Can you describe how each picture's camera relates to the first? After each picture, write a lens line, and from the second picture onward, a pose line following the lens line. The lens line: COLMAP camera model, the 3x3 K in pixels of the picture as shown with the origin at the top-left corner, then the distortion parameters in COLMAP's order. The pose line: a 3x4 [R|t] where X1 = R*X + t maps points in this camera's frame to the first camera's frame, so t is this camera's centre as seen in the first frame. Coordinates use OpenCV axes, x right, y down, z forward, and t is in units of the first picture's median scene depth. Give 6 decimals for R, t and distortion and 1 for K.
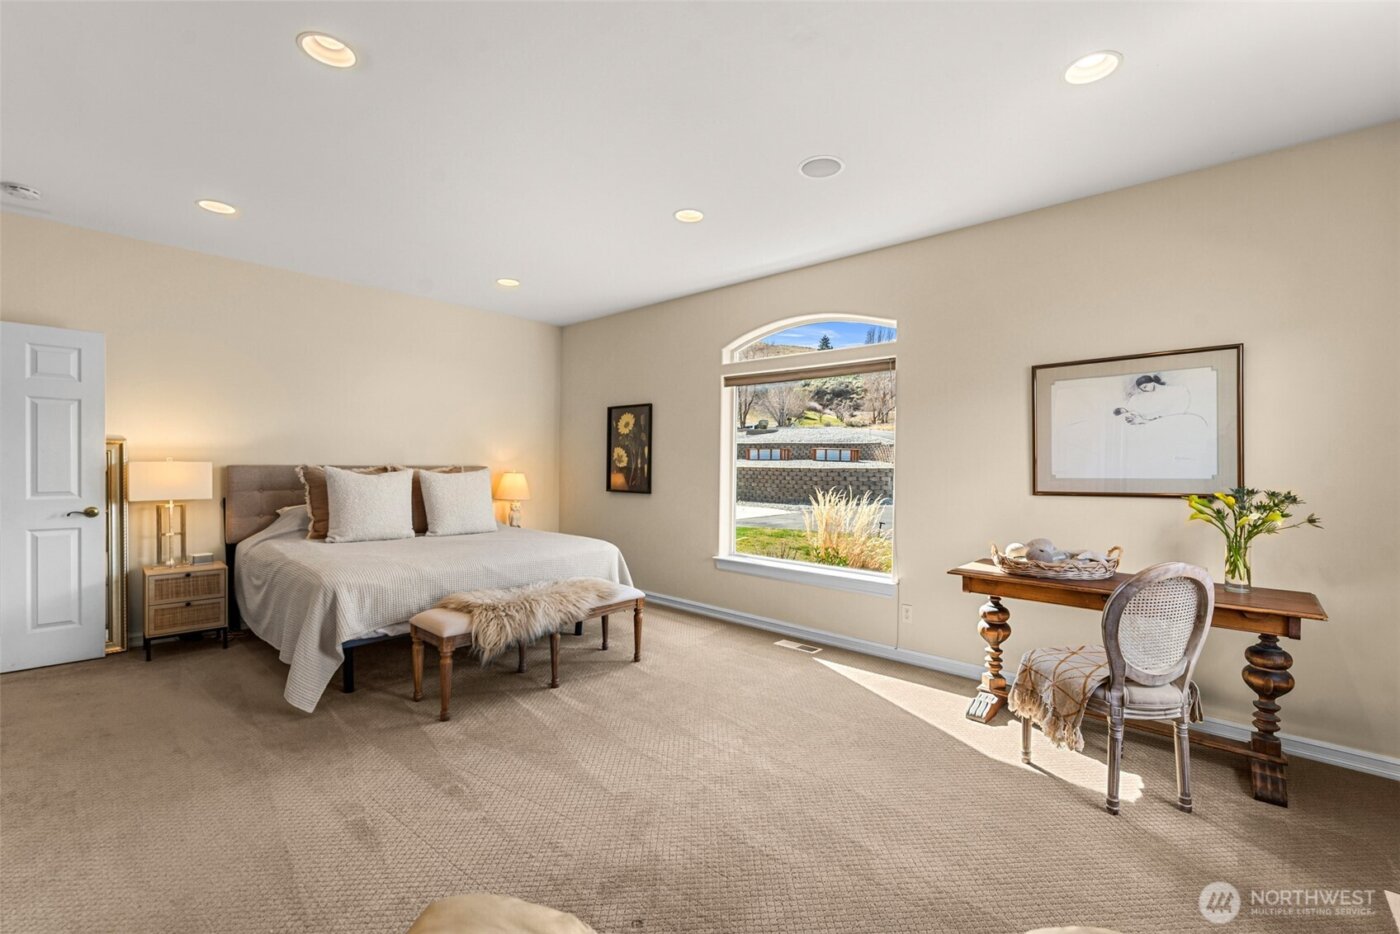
lens RADIAL K [[611.5, 0, 700.3], [0, 611.5, 475.5], [0, 0, 1]] dist [0.005394, 0.000198]
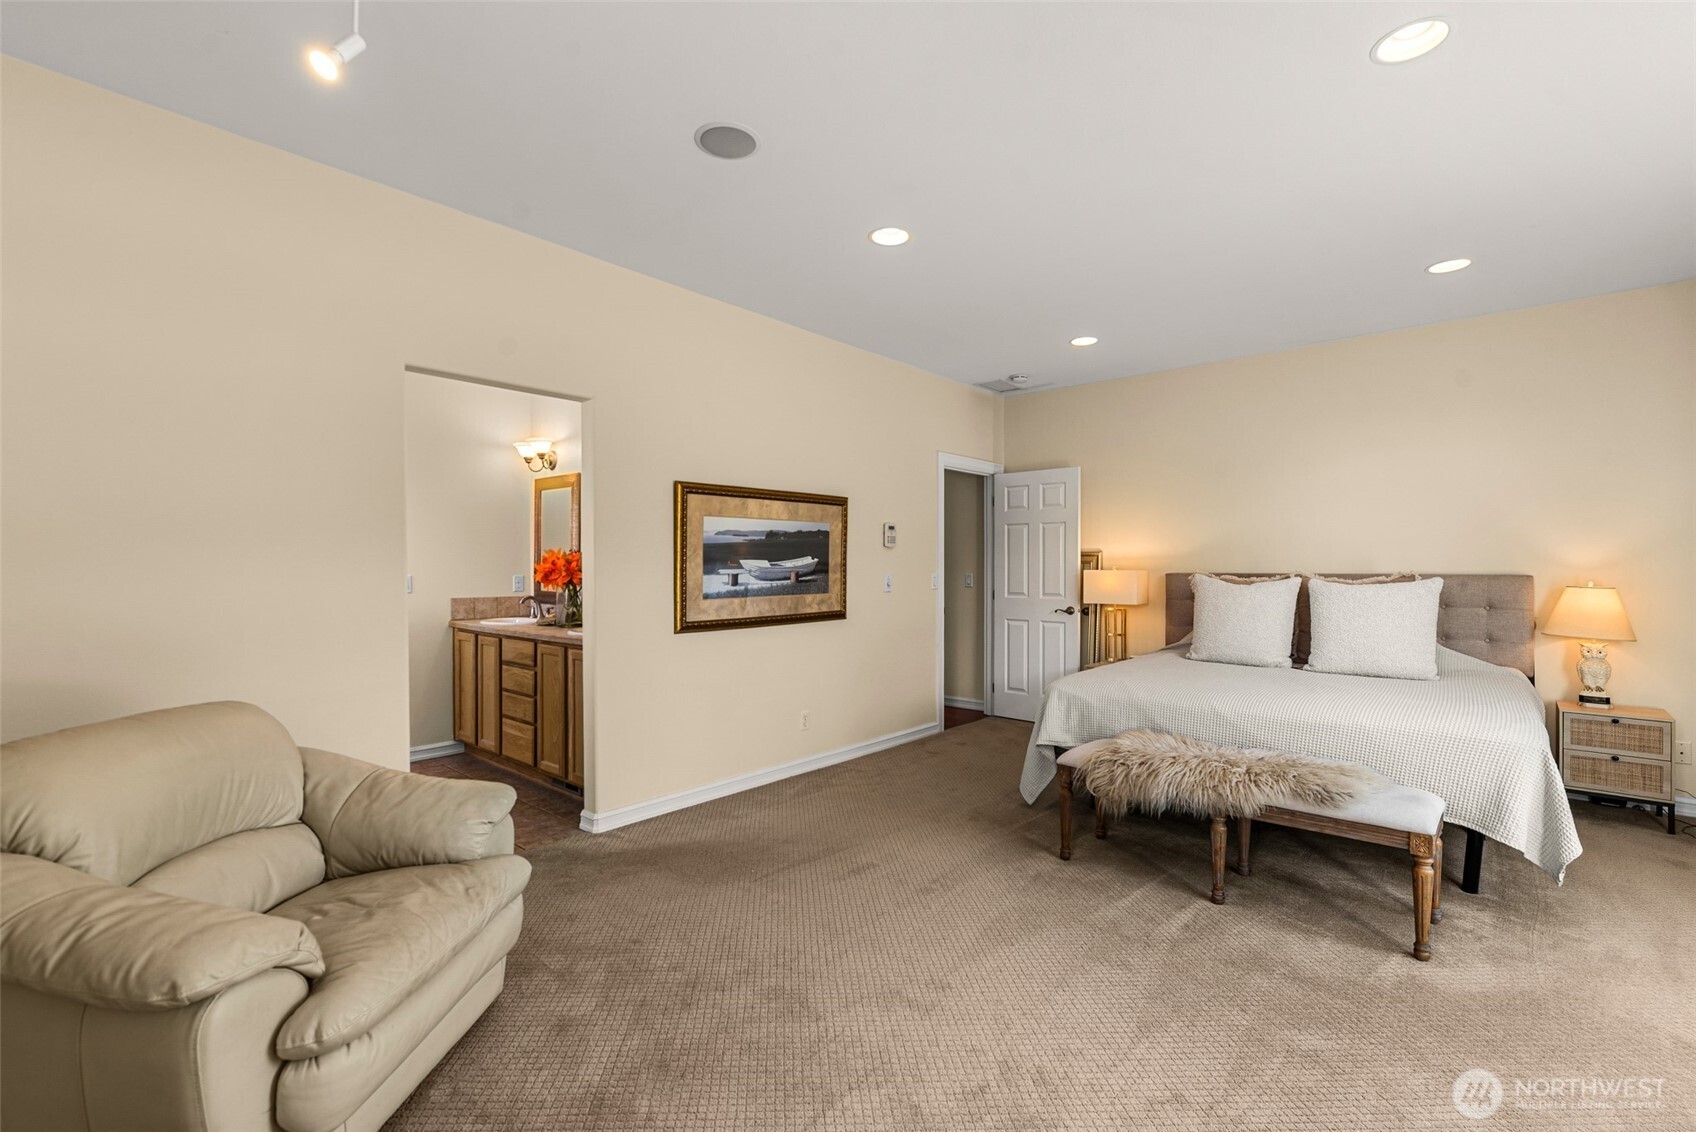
lens RADIAL K [[740.8, 0, 848.4], [0, 740.8, 576.3], [0, 0, 1]] dist [0.005394, 0.000198]
pose [[0.002934, 0.000222, -0.999996, 0.545891], [-0.014312, 0.999898, 0.000180, -0.004382], [0.999893, 0.014311, 0.002937, 0.564005]]
